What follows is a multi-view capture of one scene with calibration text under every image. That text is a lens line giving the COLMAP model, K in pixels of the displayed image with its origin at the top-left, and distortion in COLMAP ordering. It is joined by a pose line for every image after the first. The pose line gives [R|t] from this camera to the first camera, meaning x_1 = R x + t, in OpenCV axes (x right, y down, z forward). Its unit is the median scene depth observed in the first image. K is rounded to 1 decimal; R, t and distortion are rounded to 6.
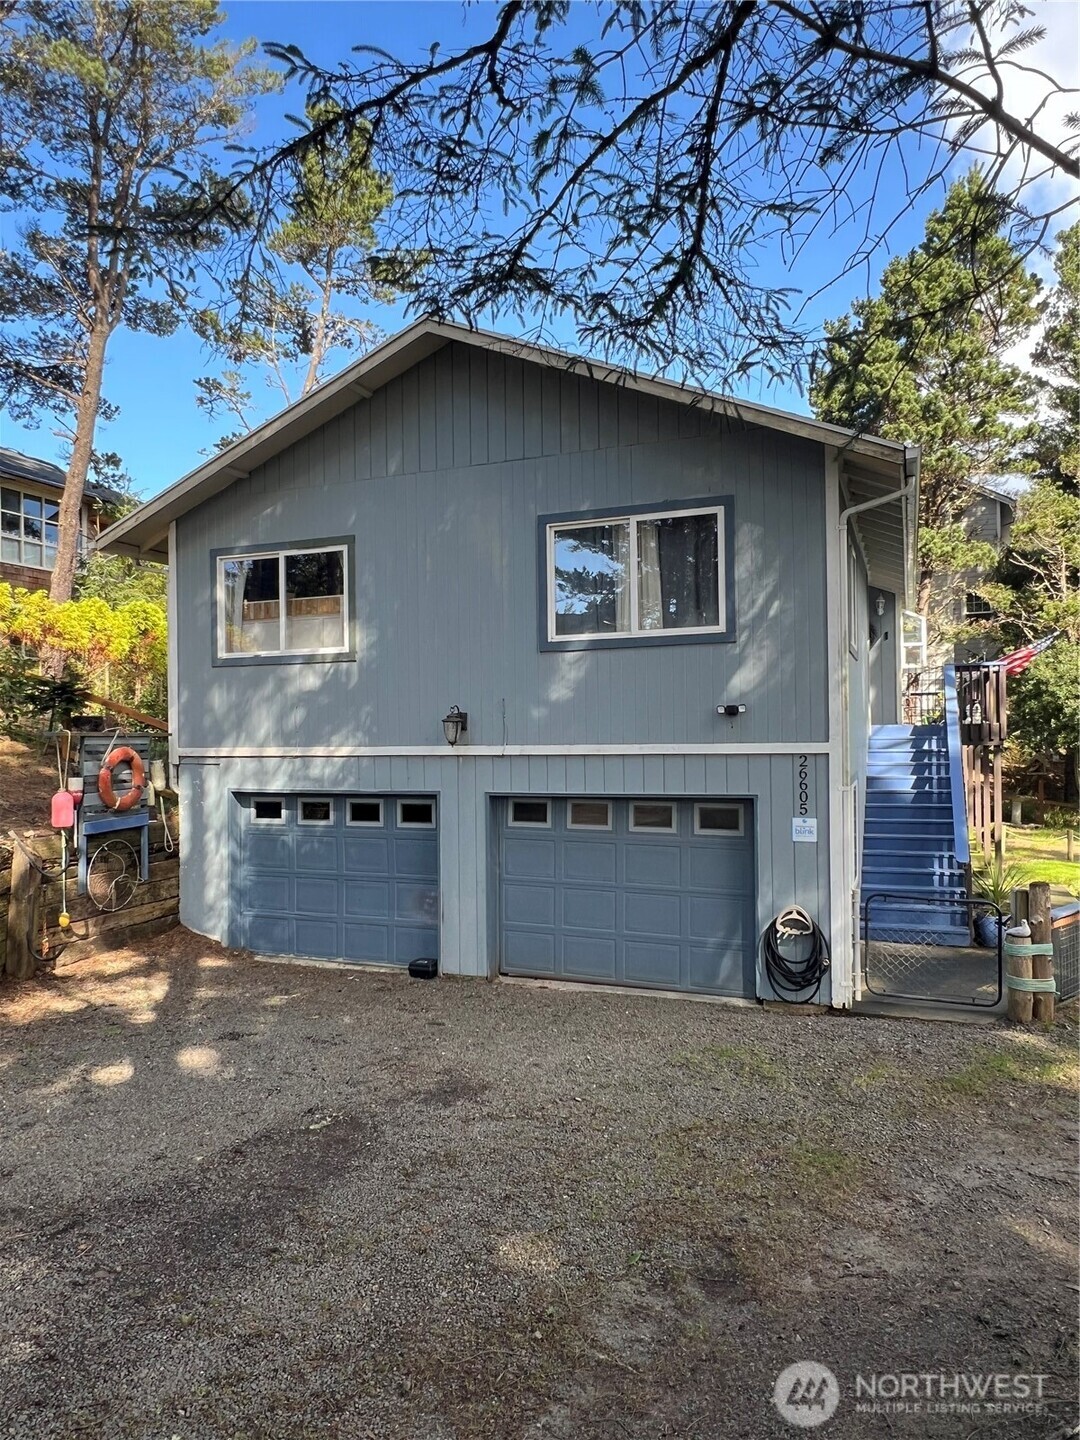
lens RADIAL K [[946.1, 0, 540.0], [0, 946.1, 720.0], [0, 0, 1]] dist [-0.000344, -0.004893]
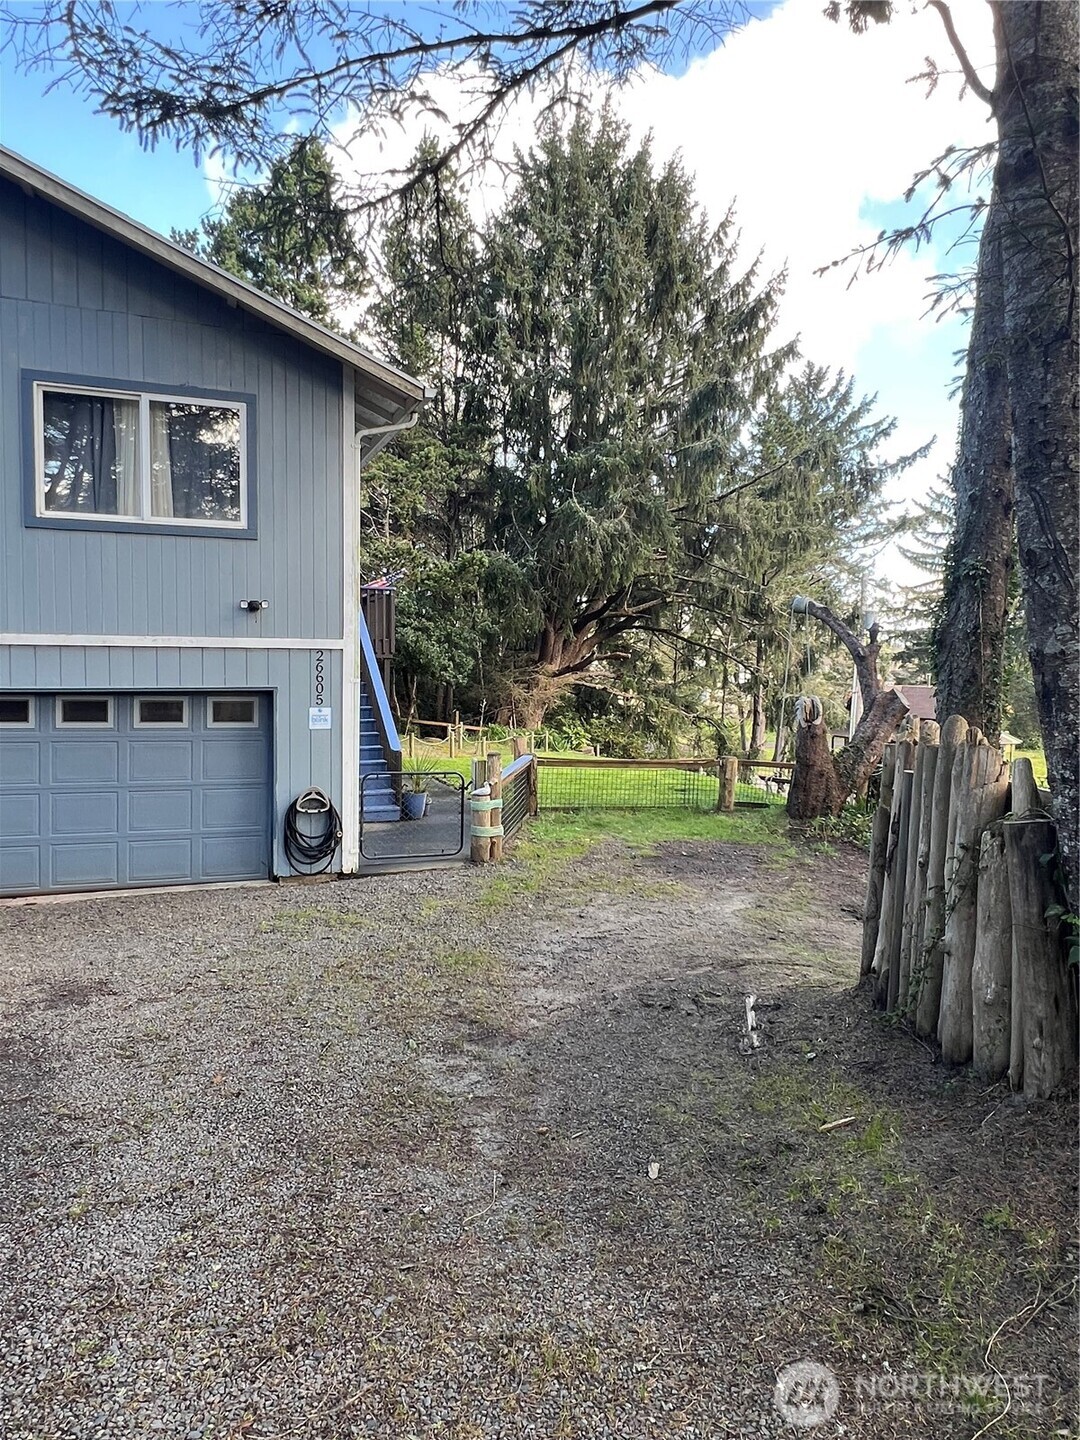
lens RADIAL K [[933.1, 0, 540.0], [0, 933.1, 720.0], [0, 0, 1]] dist [0.009050, -0.021266]
pose [[0.721994, -0.020411, 0.691598, -0.286380], [-0.027791, 0.997903, 0.058464, 0.047116], [-0.691341, -0.061431, 0.719912, 0.039545]]
